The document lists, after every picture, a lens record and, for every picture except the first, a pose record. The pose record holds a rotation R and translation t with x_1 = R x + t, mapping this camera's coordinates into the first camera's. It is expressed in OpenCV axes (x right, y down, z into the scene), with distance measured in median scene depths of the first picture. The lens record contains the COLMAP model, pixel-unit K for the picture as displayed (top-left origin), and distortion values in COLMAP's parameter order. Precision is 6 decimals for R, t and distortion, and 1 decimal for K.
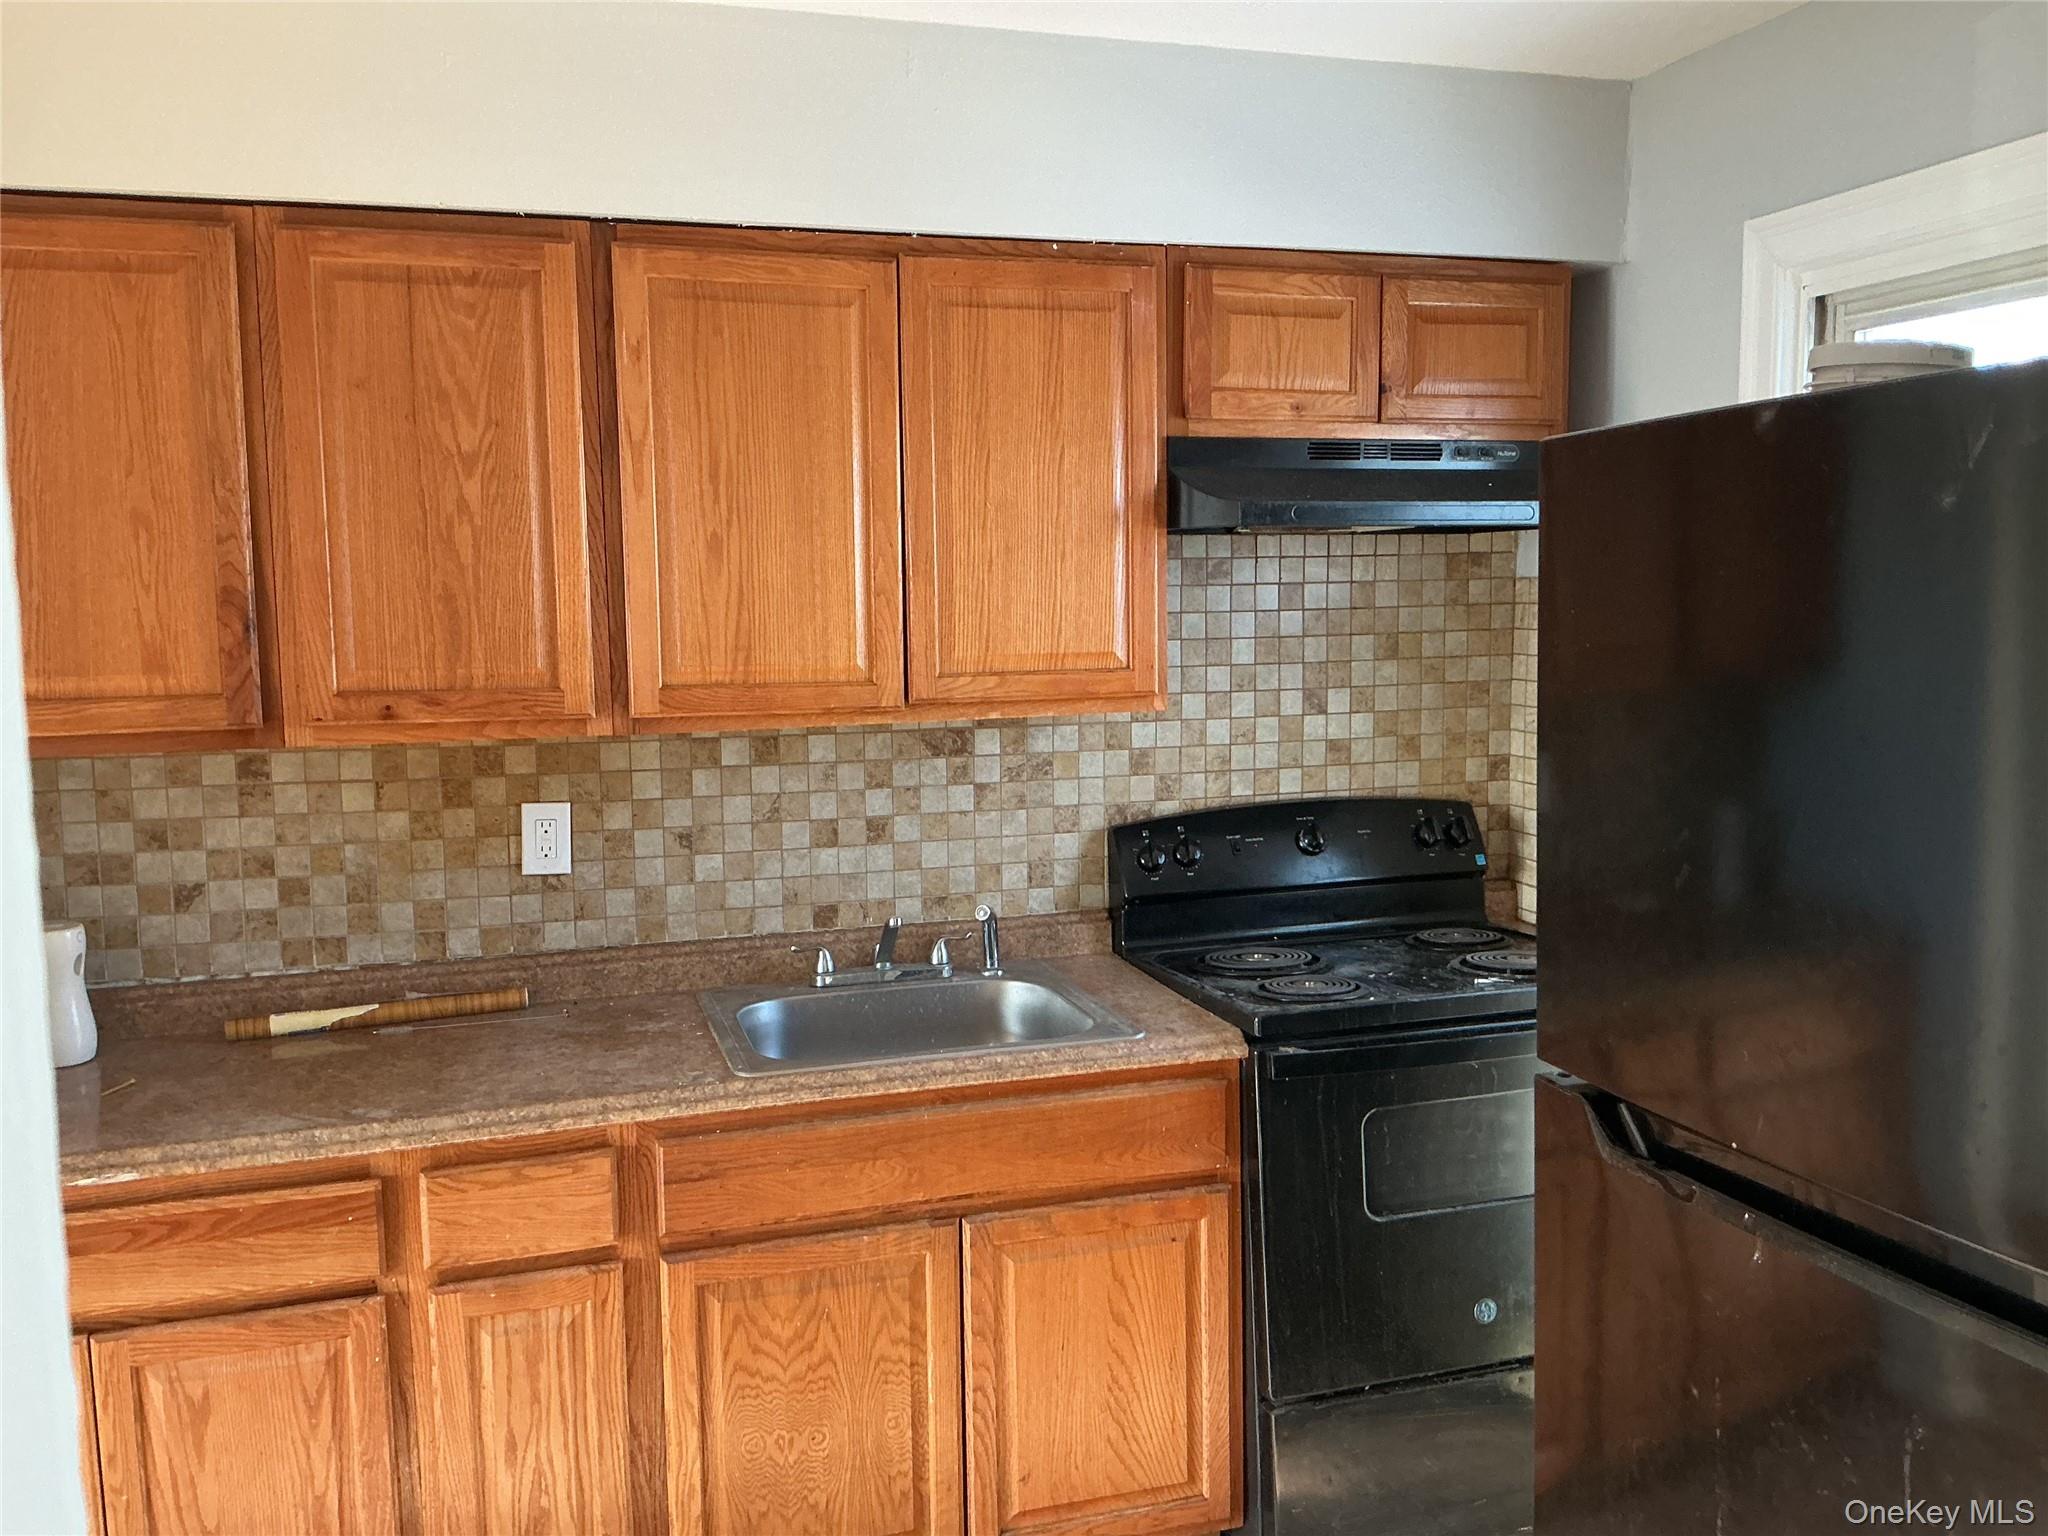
lens RADIAL K [[1719.8, 0, 1027.7], [0, 1719.8, 782.2], [0, 0, 1]] dist [0.059427, -0.089464]
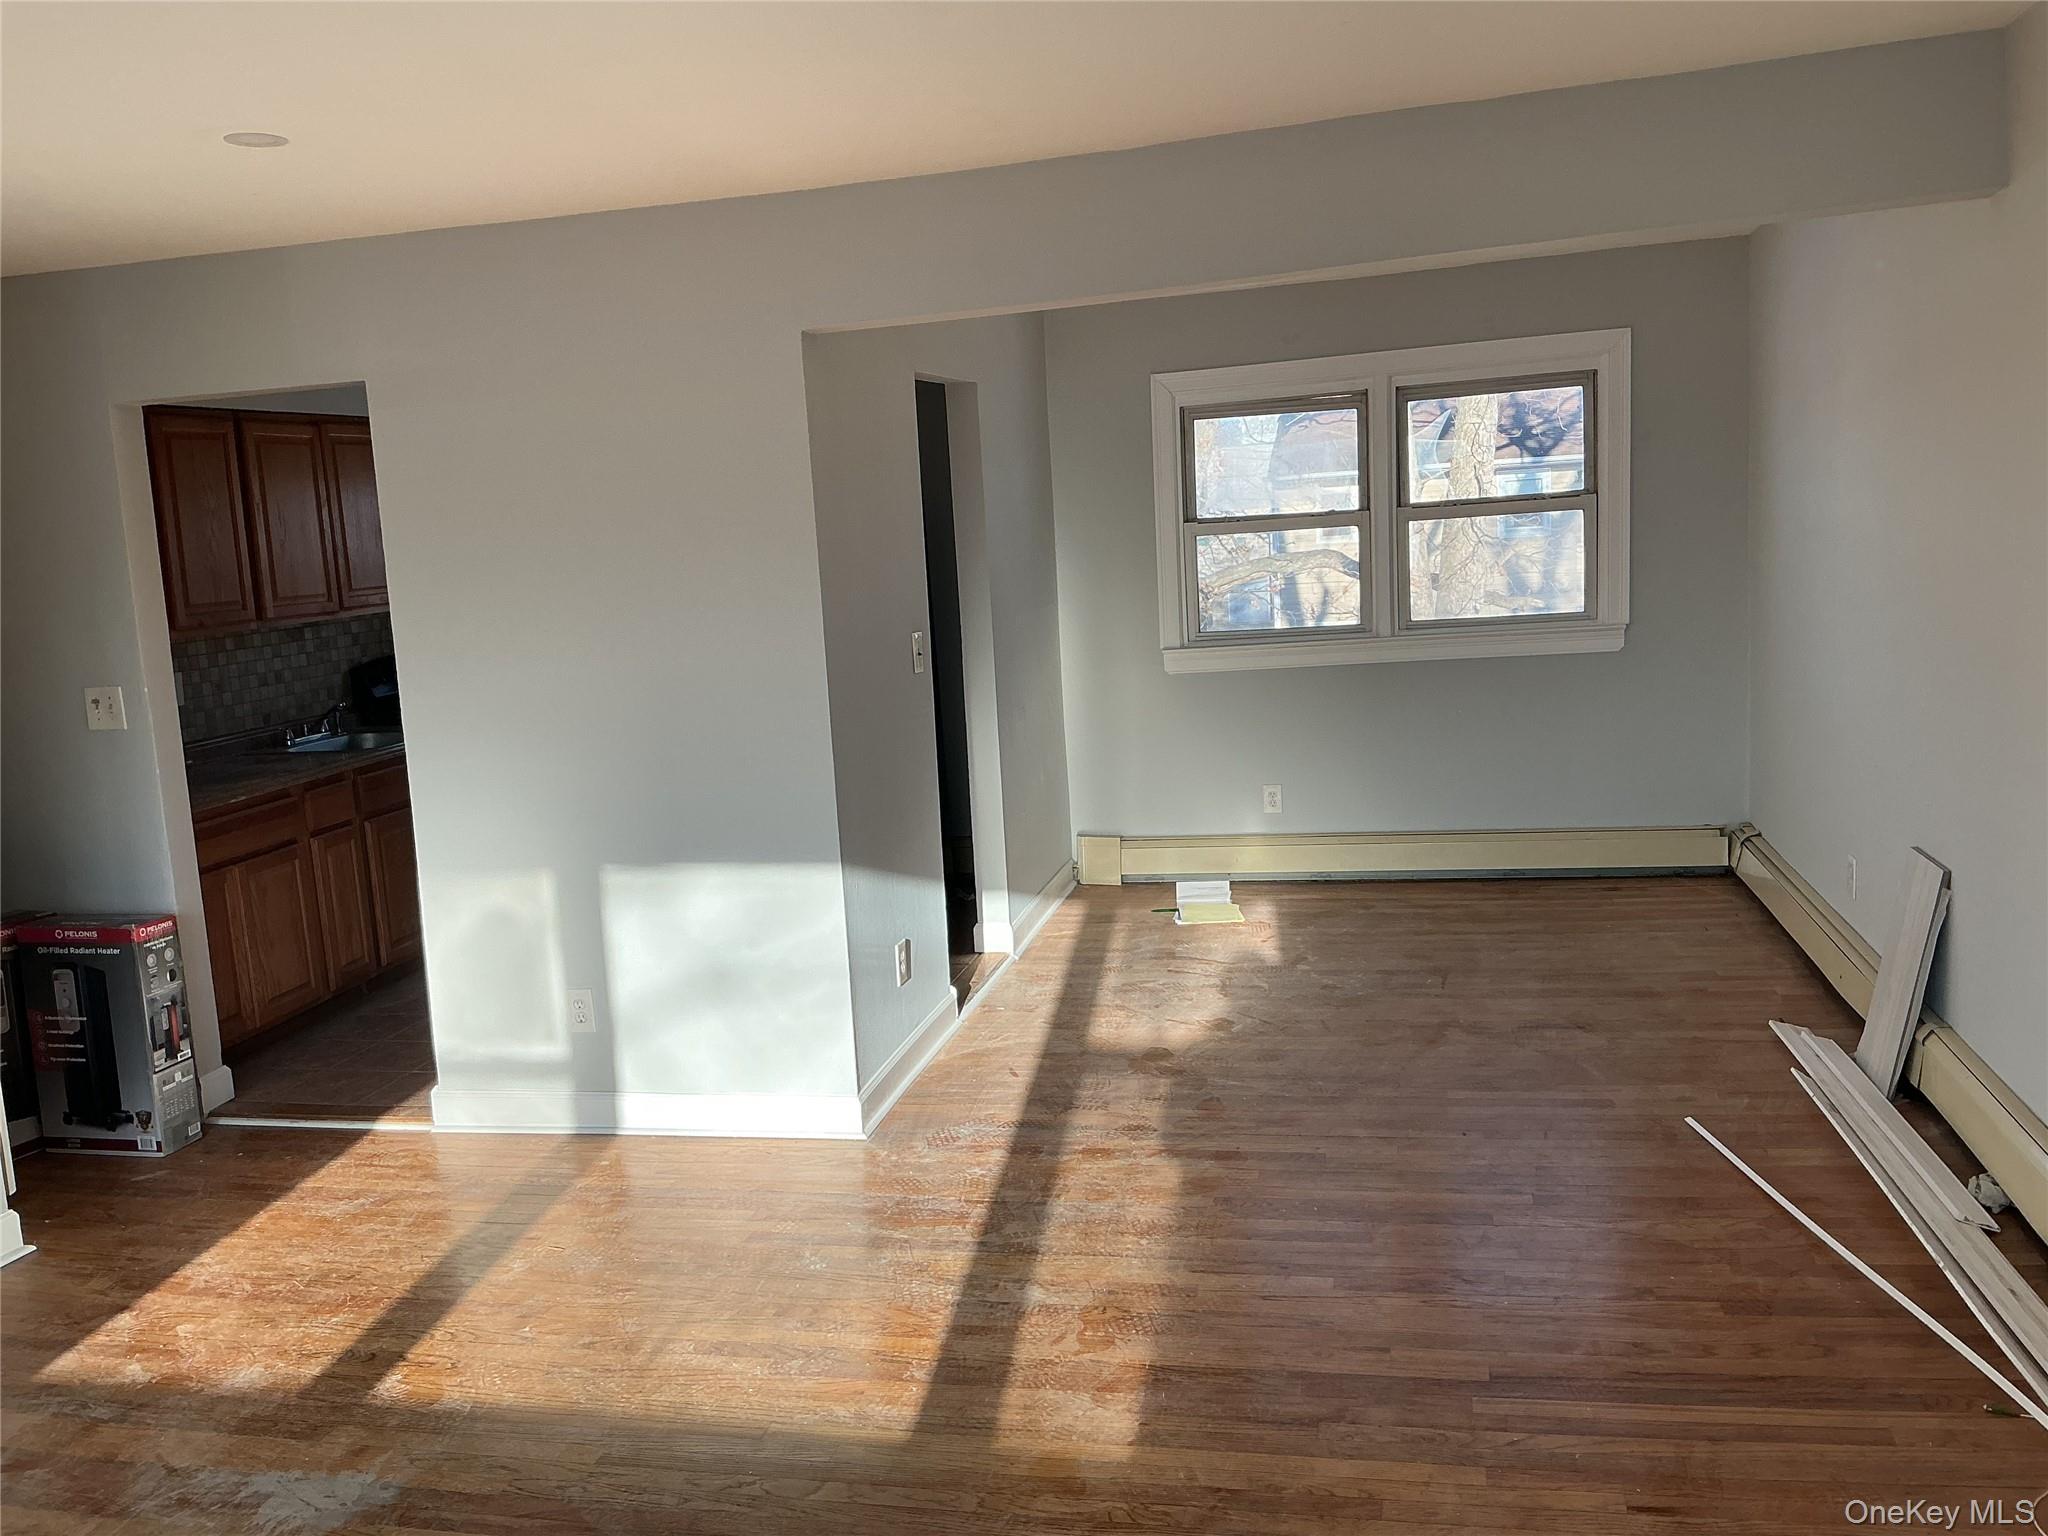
lens RADIAL K [[1719.8, 0, 1038.3], [0, 1719.8, 777.8], [0, 0, 1]] dist [0.059427, -0.089464]
pose [[0.496628, -0.149691, 0.854958, -1.502662], [0.153187, 0.984670, 0.083418, 0.117620], [-0.854339, 0.089541, 0.511945, -0.921506]]
